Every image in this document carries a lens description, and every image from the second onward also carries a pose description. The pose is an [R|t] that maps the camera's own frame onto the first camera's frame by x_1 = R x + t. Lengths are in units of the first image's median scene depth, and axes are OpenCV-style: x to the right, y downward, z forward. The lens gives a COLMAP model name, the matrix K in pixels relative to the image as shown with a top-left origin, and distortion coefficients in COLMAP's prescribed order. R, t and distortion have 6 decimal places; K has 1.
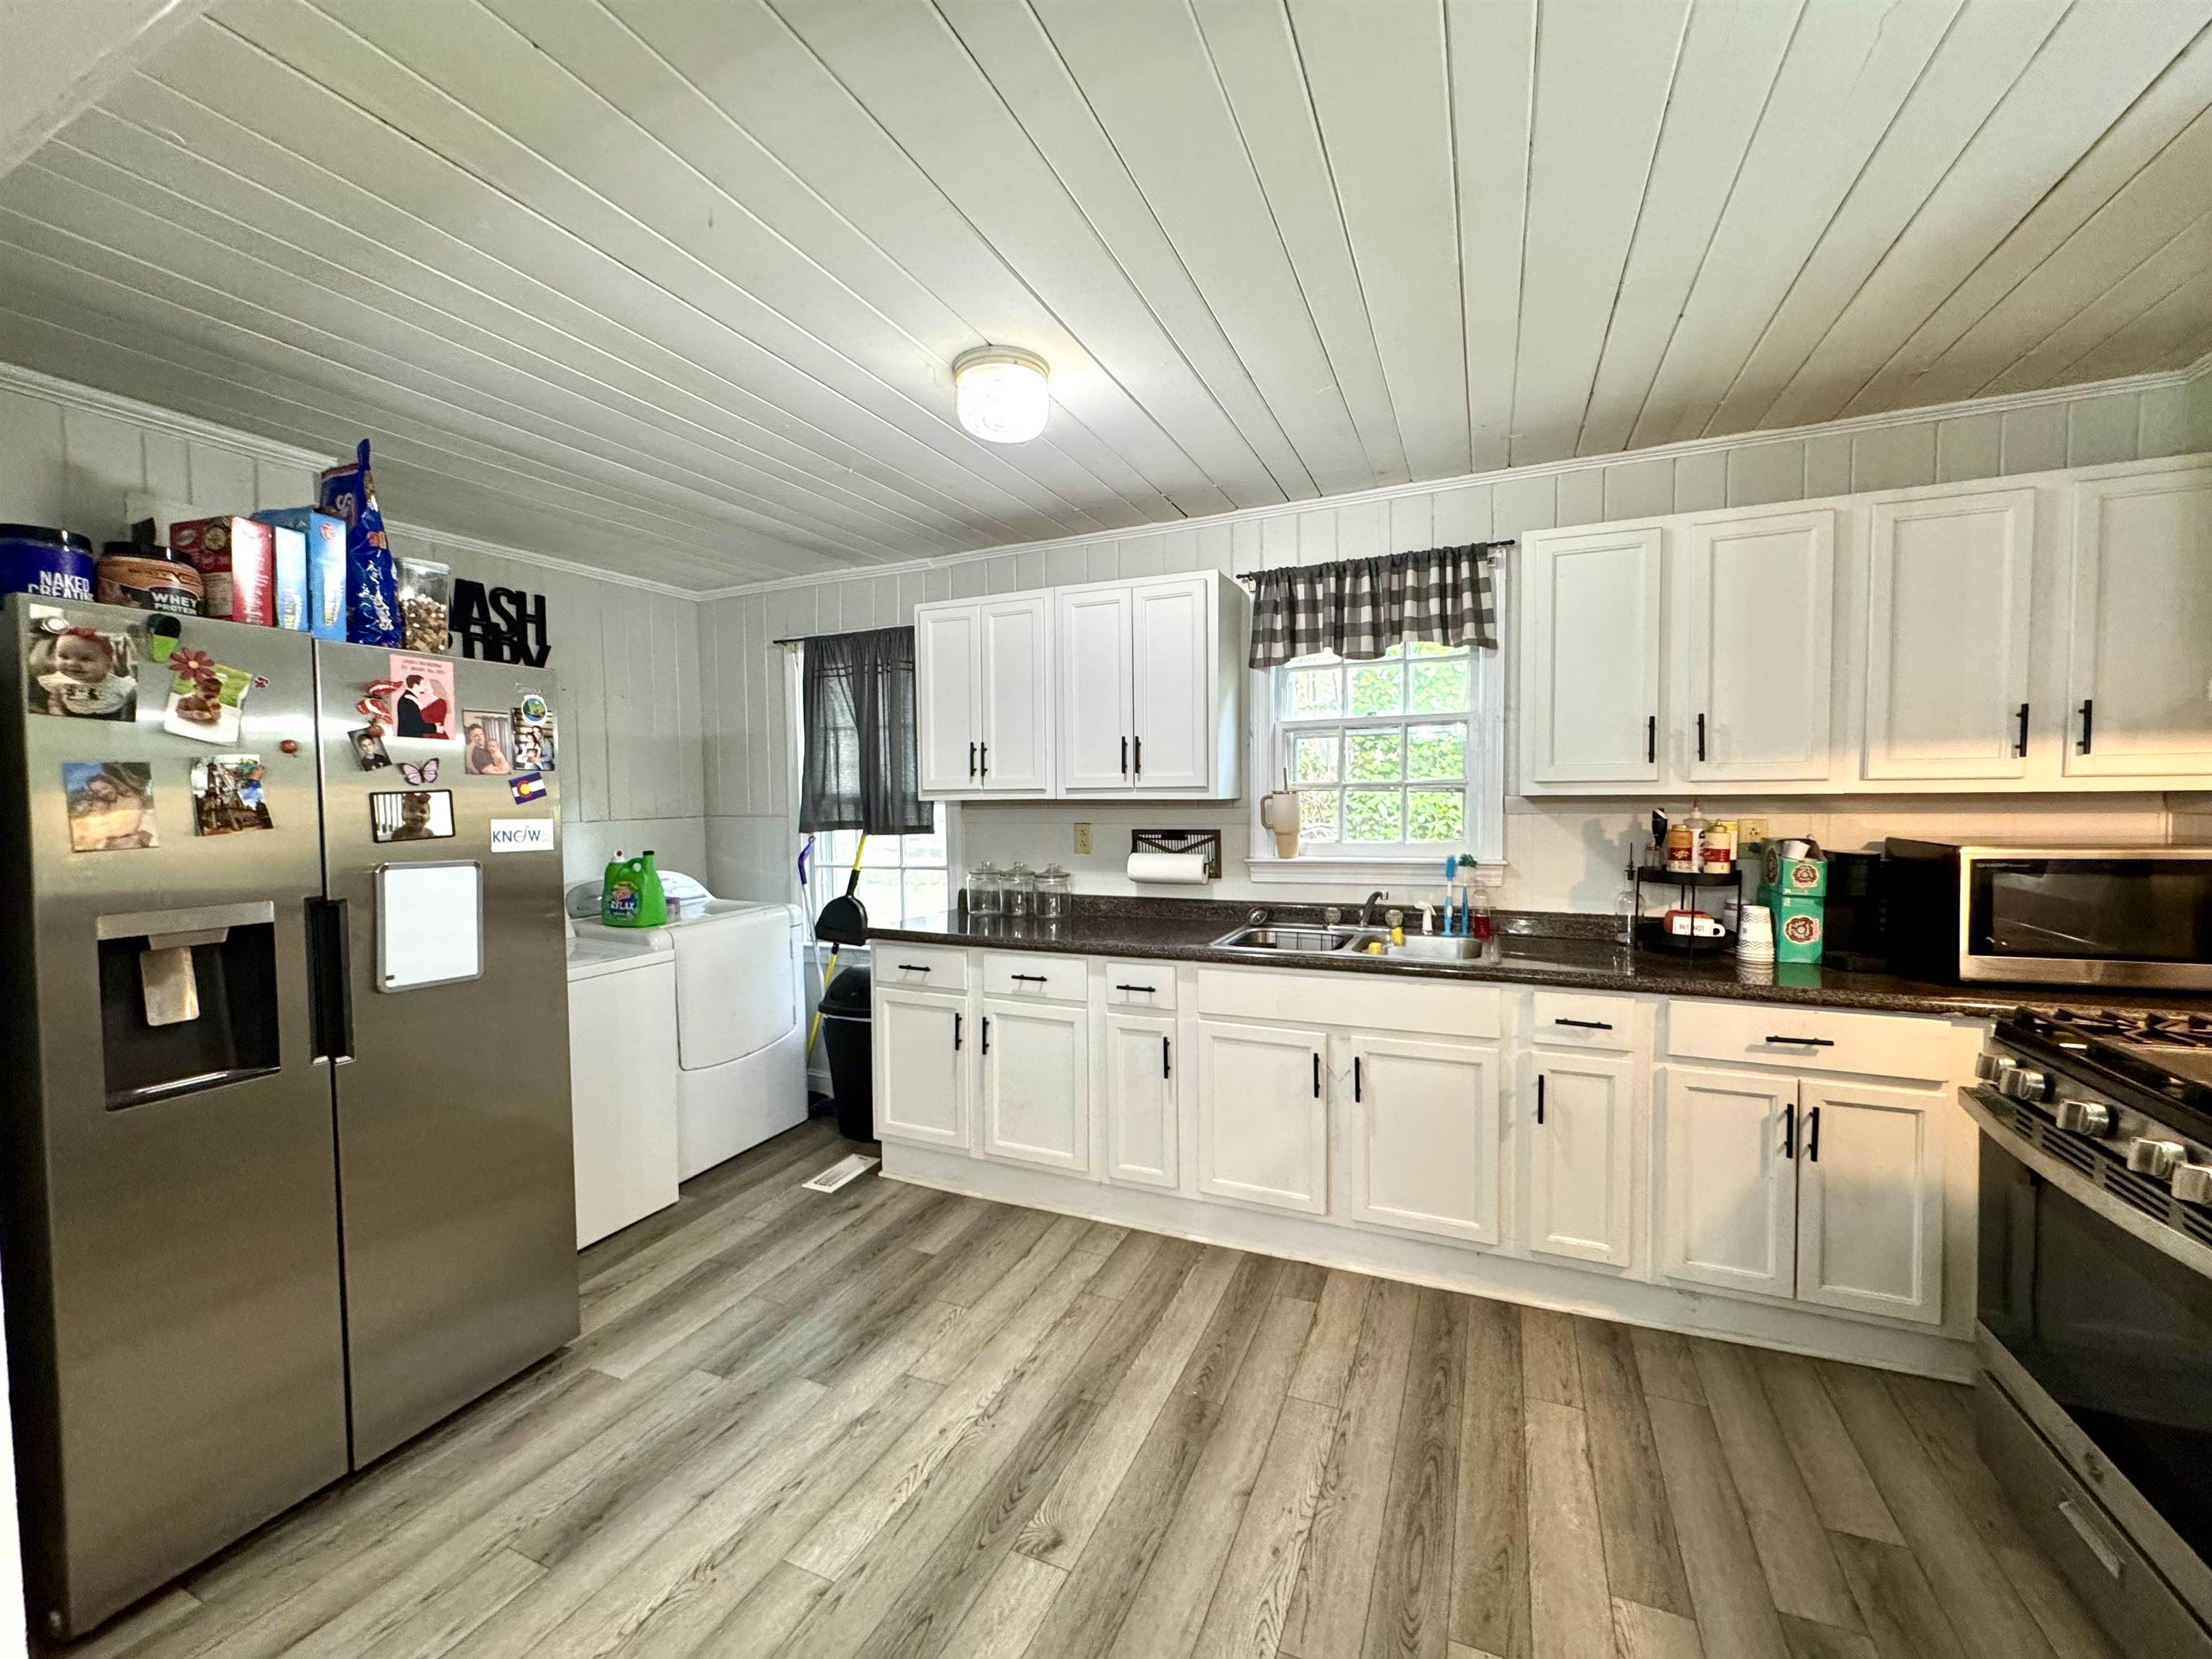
lens RADIAL K [[883.6, 0, 1107.2], [0, 883.6, 827.3], [0, 0, 1]] dist [-0.000835, 0.000710]
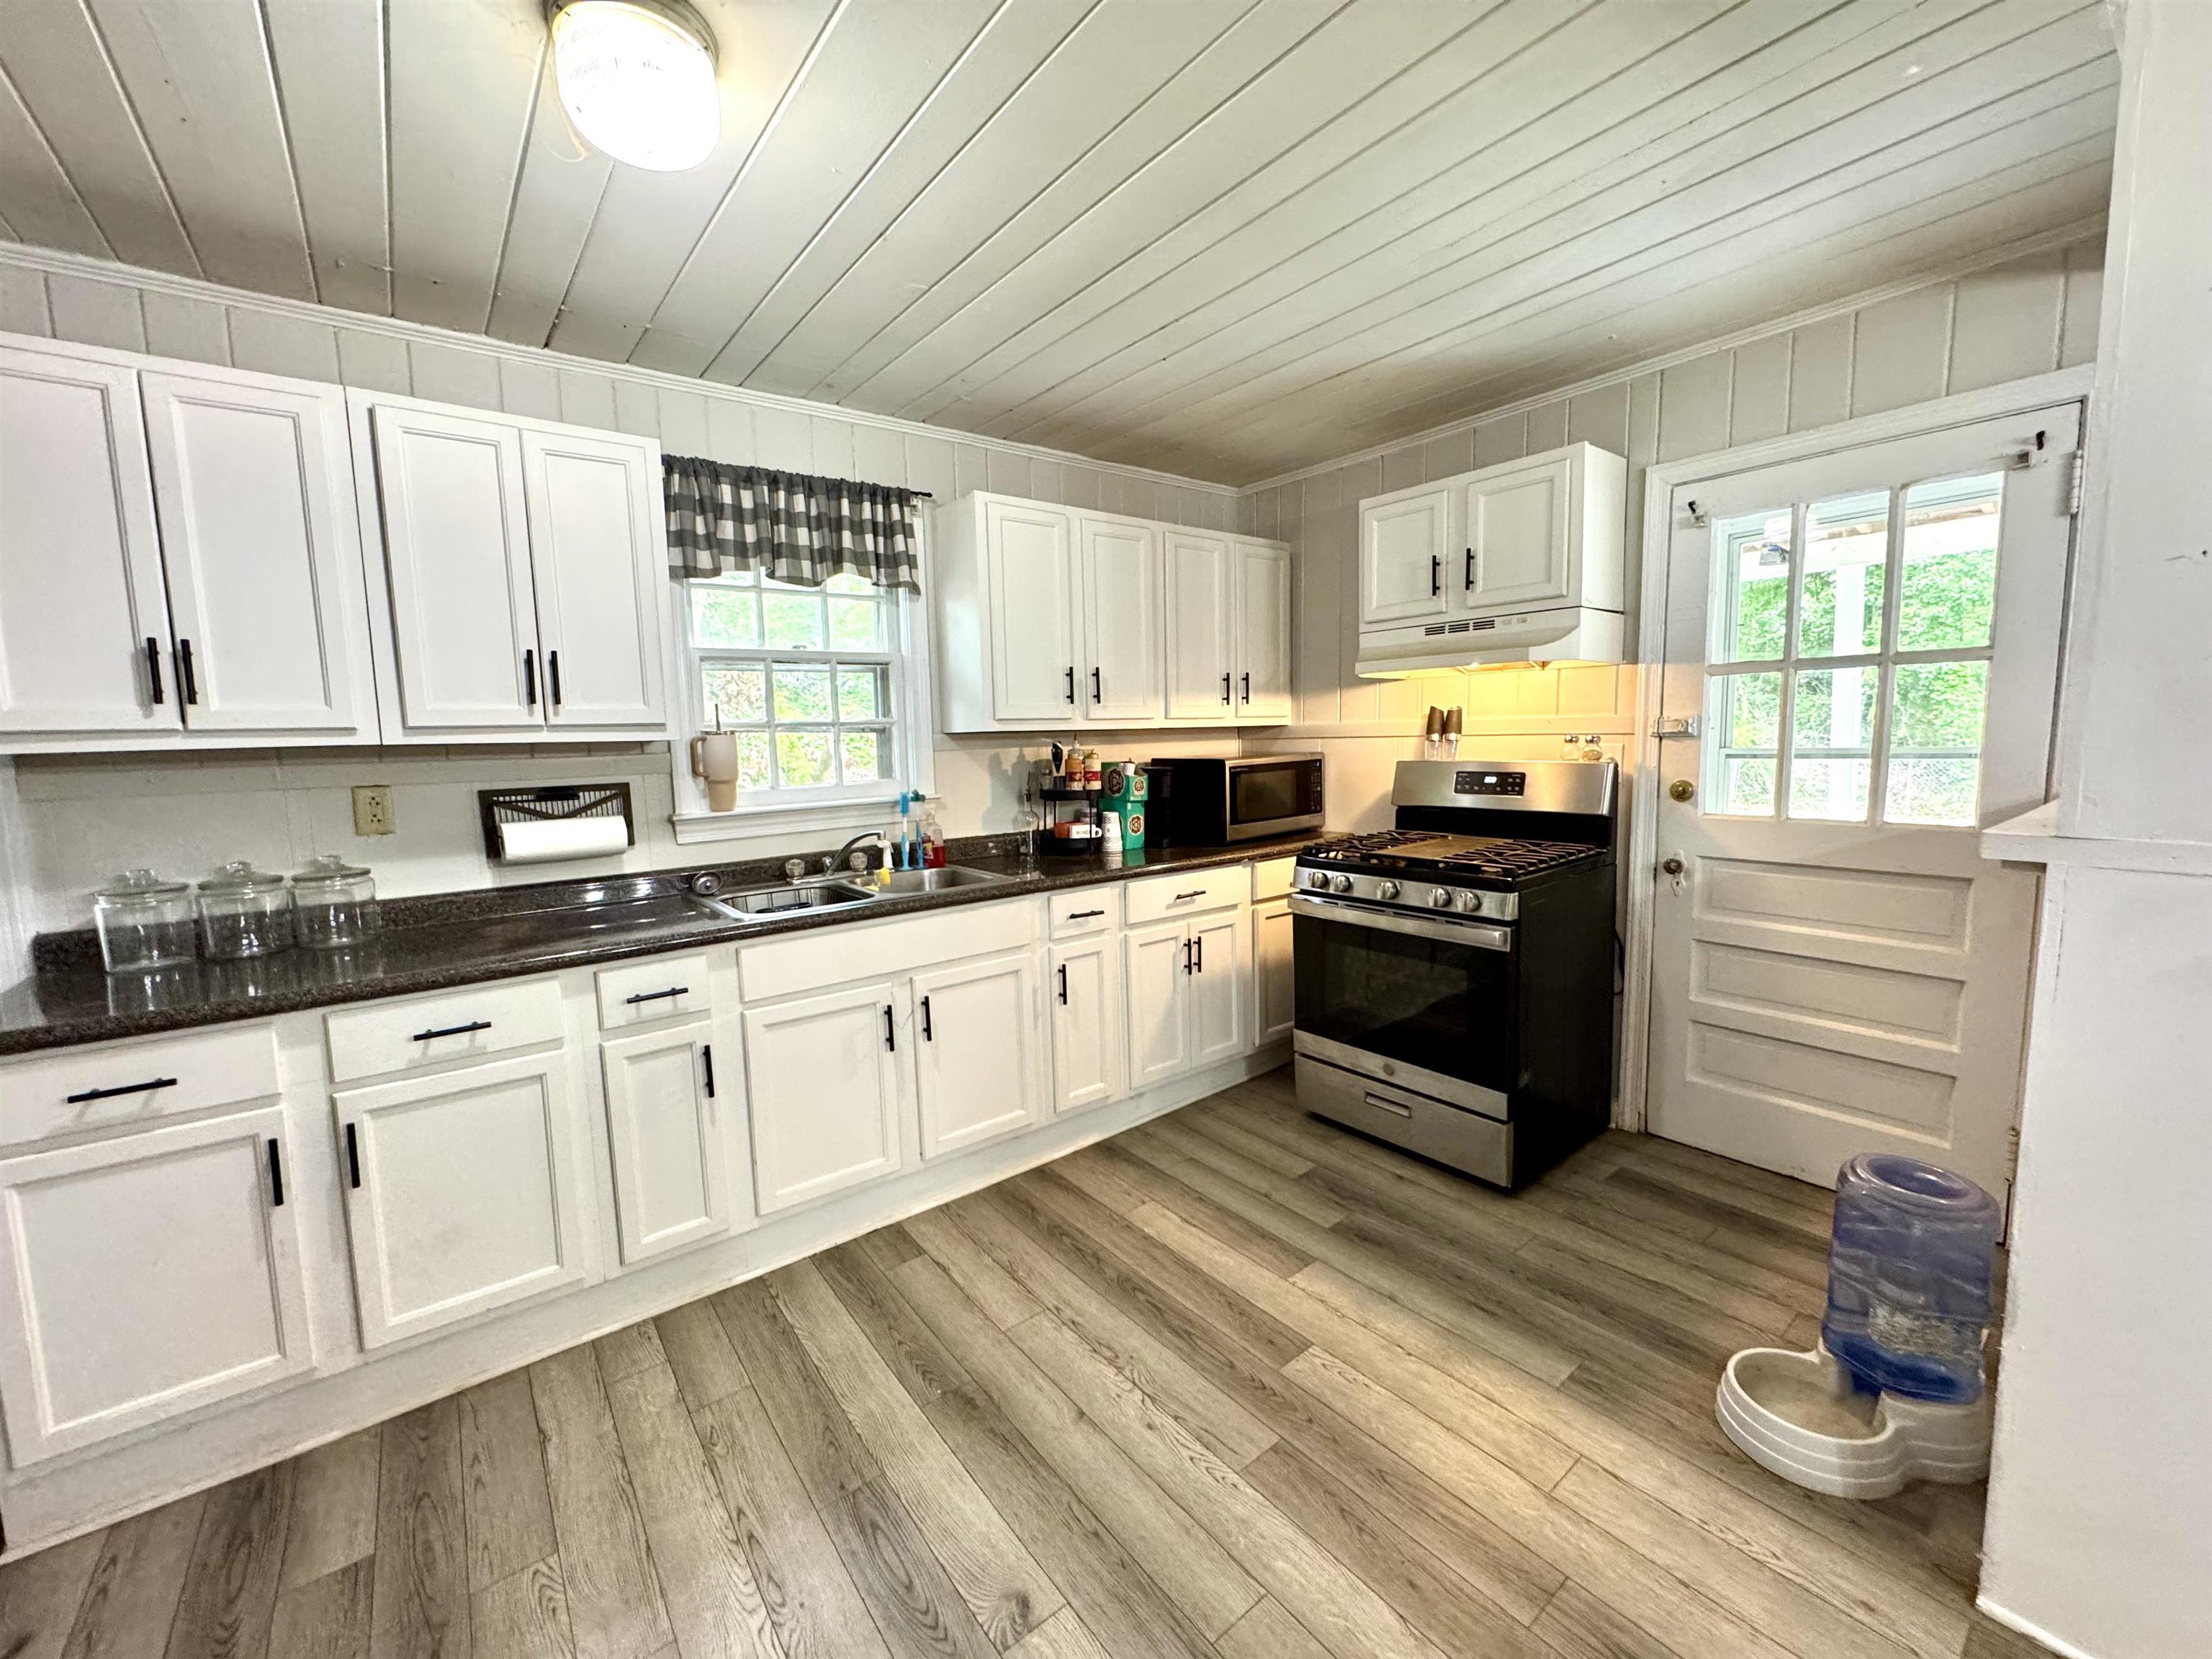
lens RADIAL K [[883.6, 0, 1107.6], [0, 883.6, 824.9], [0, 0, 1]] dist [-0.000835, 0.000710]
pose [[0.472174, -0.092716, 0.876616, -0.445978], [0.054641, 0.995619, 0.075871, 0.005108], [-0.879810, 0.012075, 0.475172, 0.332787]]
